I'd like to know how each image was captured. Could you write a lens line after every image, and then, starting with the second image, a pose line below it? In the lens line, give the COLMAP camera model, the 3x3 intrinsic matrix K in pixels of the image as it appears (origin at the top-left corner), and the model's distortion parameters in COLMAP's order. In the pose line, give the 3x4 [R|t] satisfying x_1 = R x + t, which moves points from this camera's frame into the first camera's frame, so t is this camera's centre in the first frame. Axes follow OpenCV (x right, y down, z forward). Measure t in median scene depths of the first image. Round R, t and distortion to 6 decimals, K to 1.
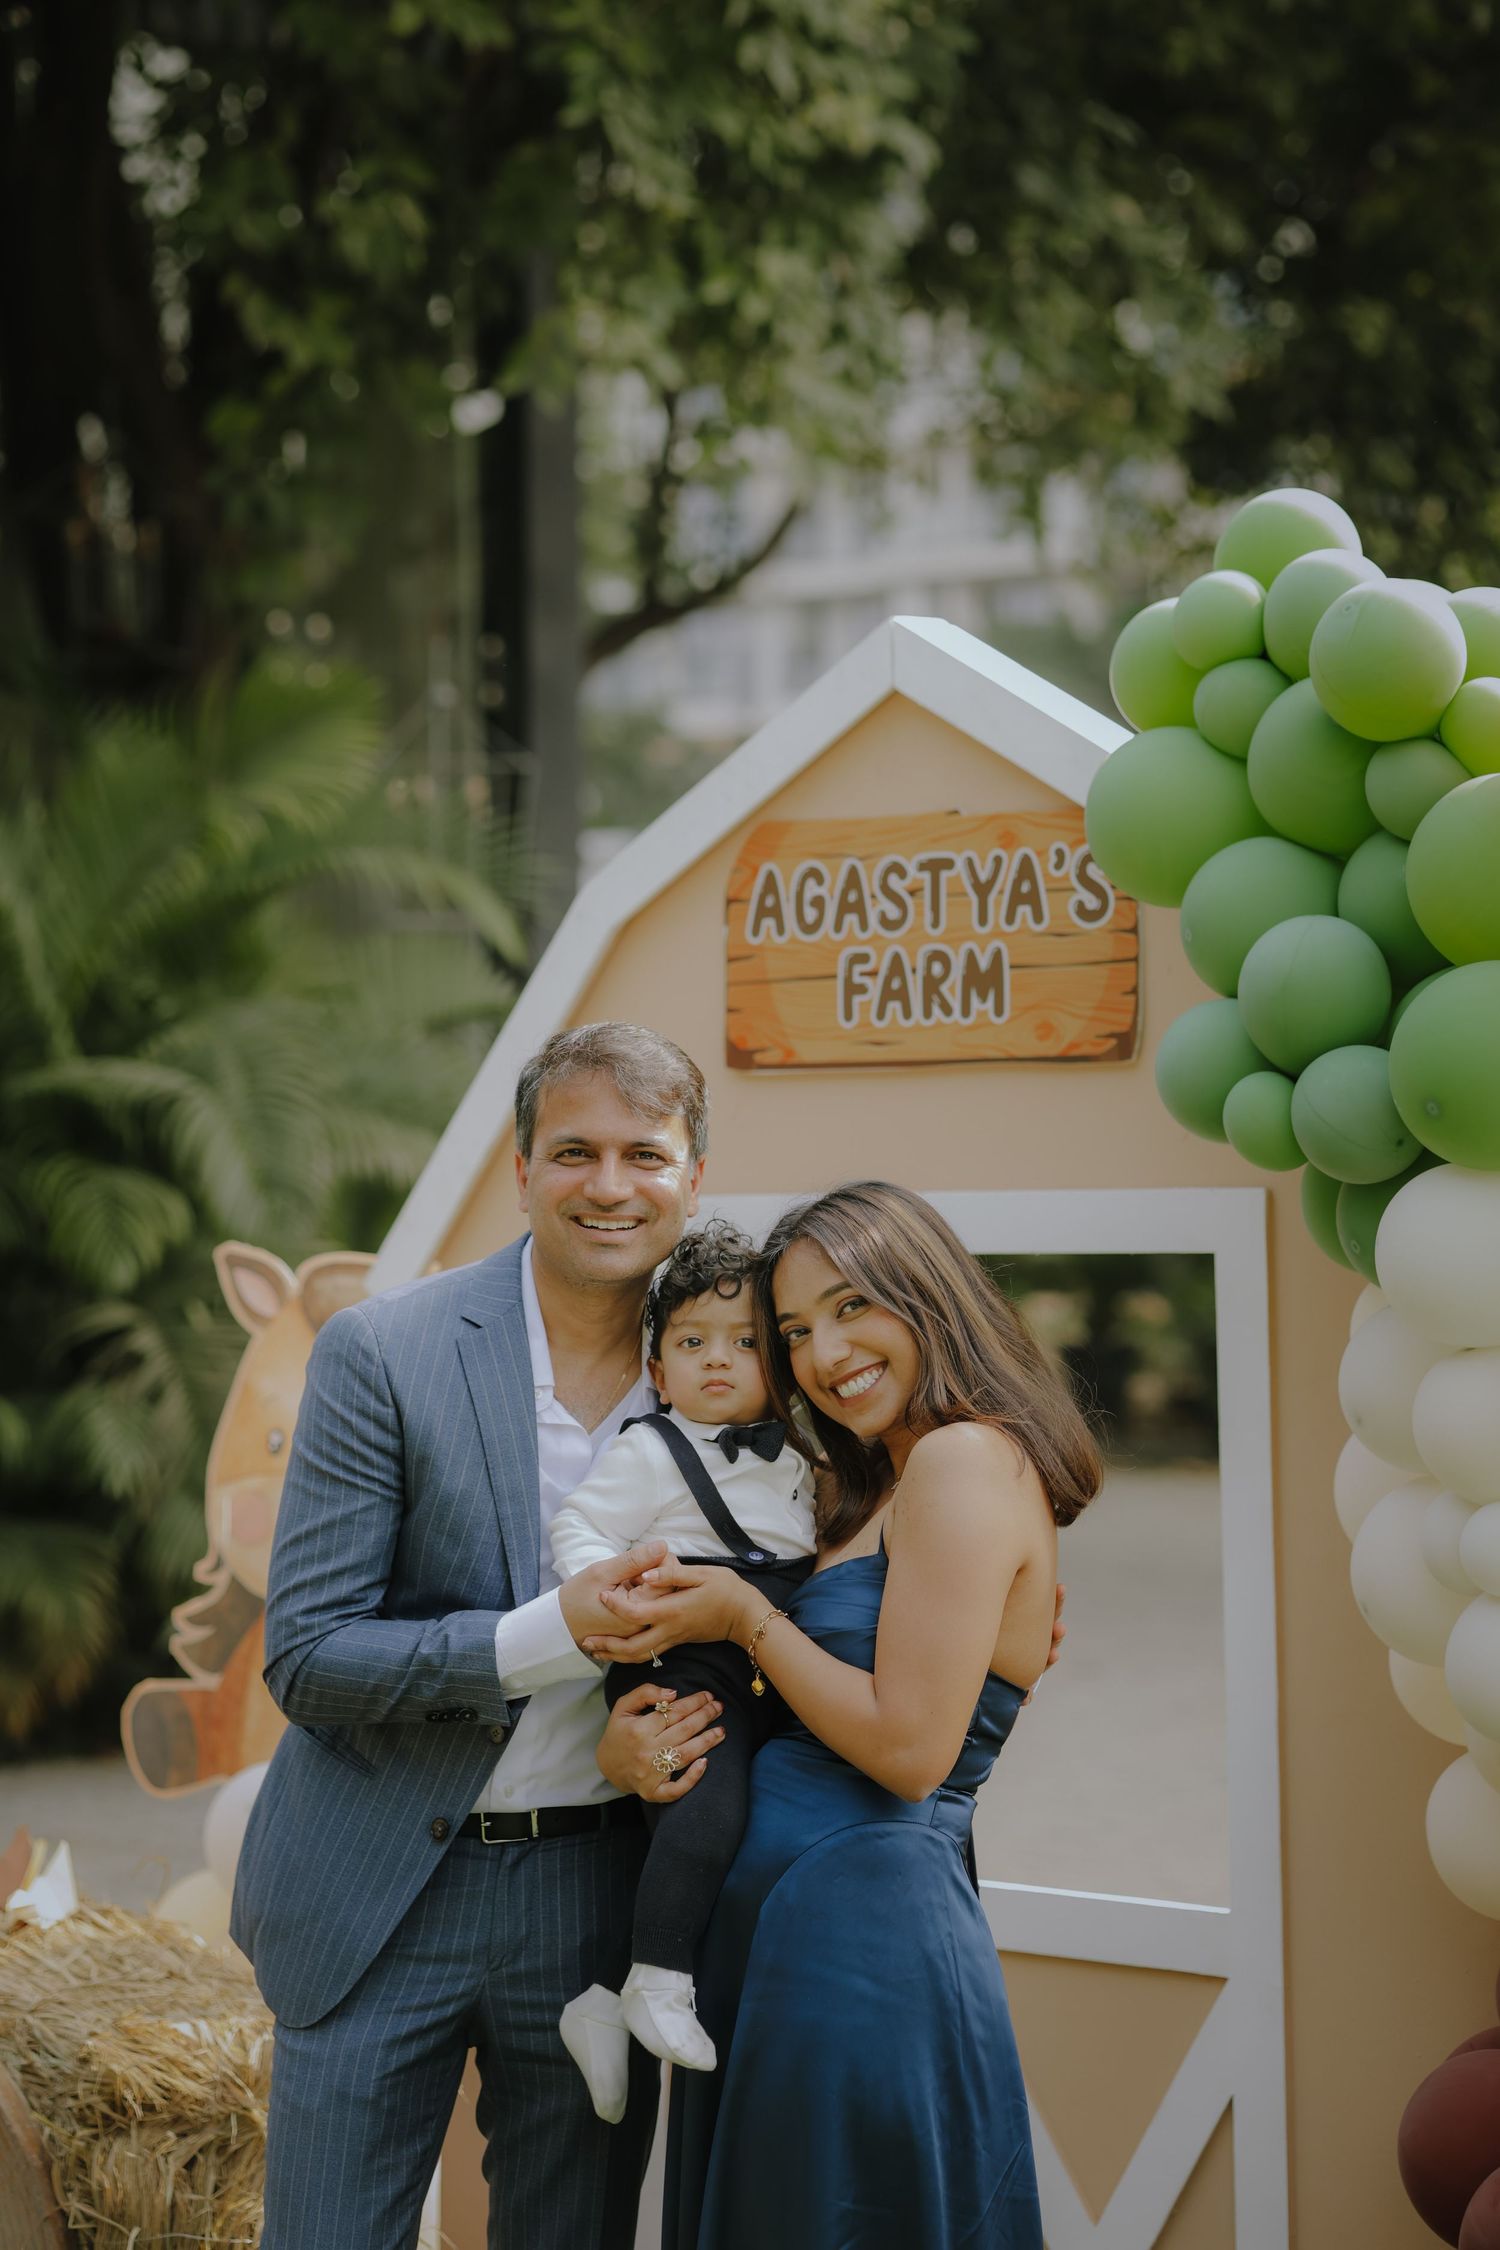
lens RADIAL K [[5106.7, 0, 677.5], [0, 5106.7, 1437.8], [0, 0, 1]] dist [-0.036983, 1.473695]
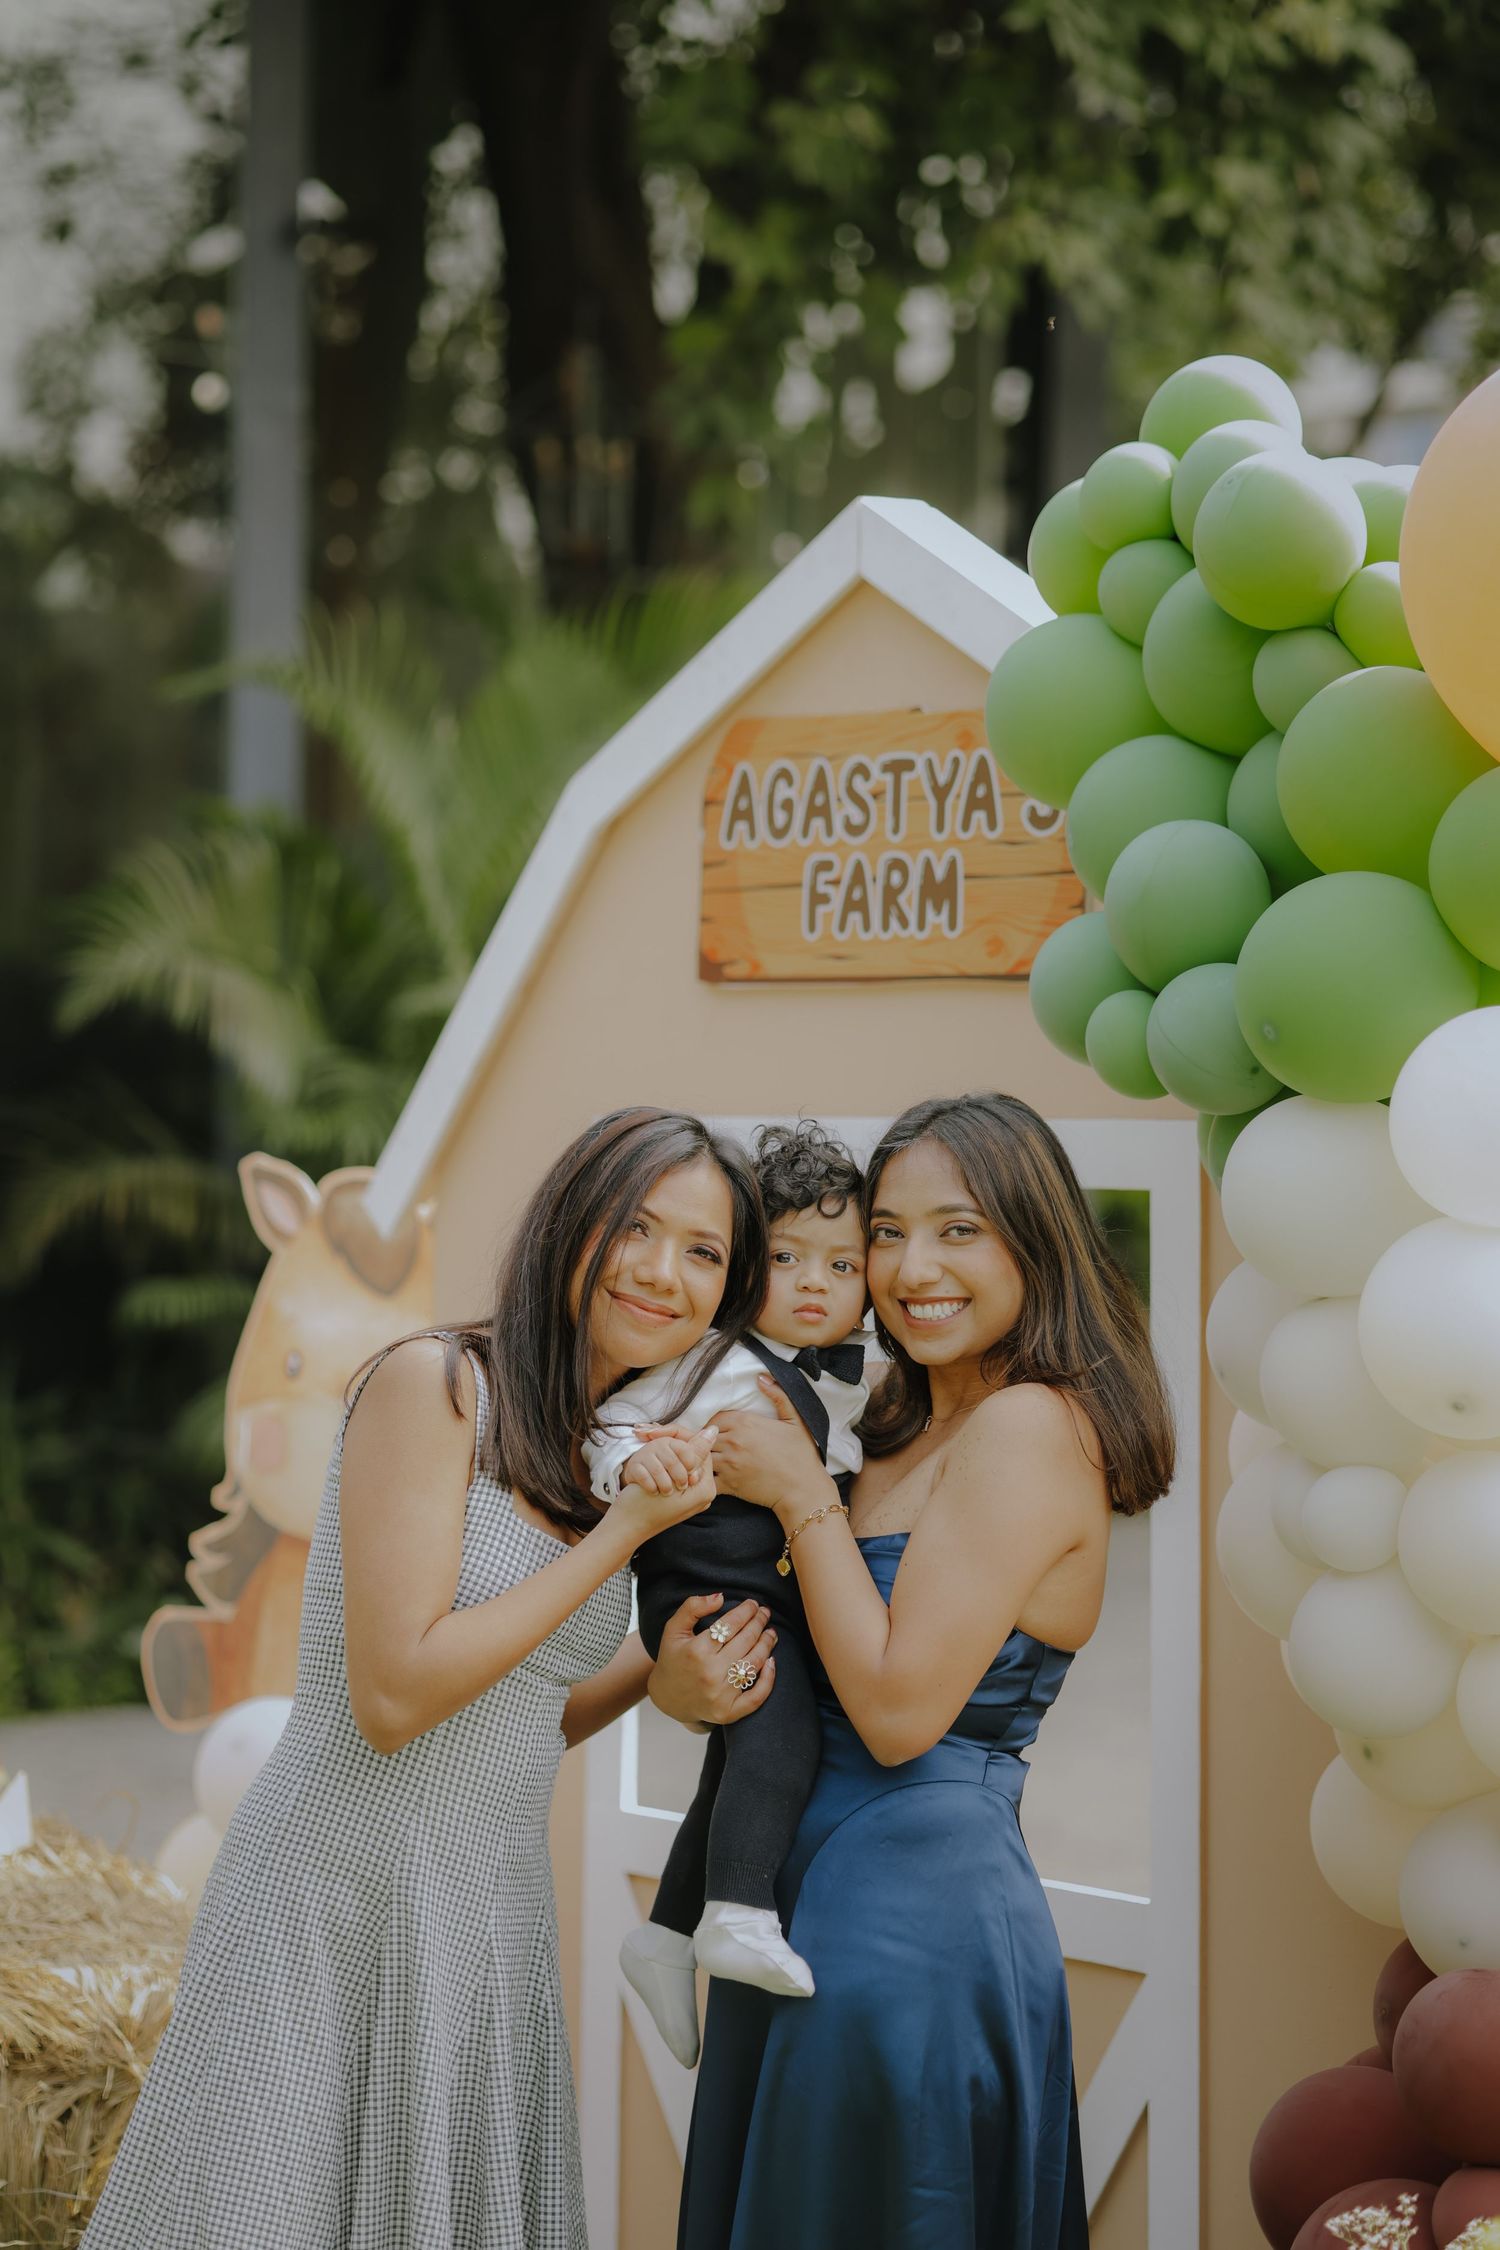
lens RADIAL K [[5065.4, 0, 747.3], [0, 5065.4, 1462.2], [0, 0, 1]] dist [0.074858, -0.125781]
pose [[0.992252, 0.034725, -0.119288, 0.138203], [-0.032706, 0.999287, 0.018837, -0.001832], [0.119857, -0.014790, 0.992681, 0.076091]]
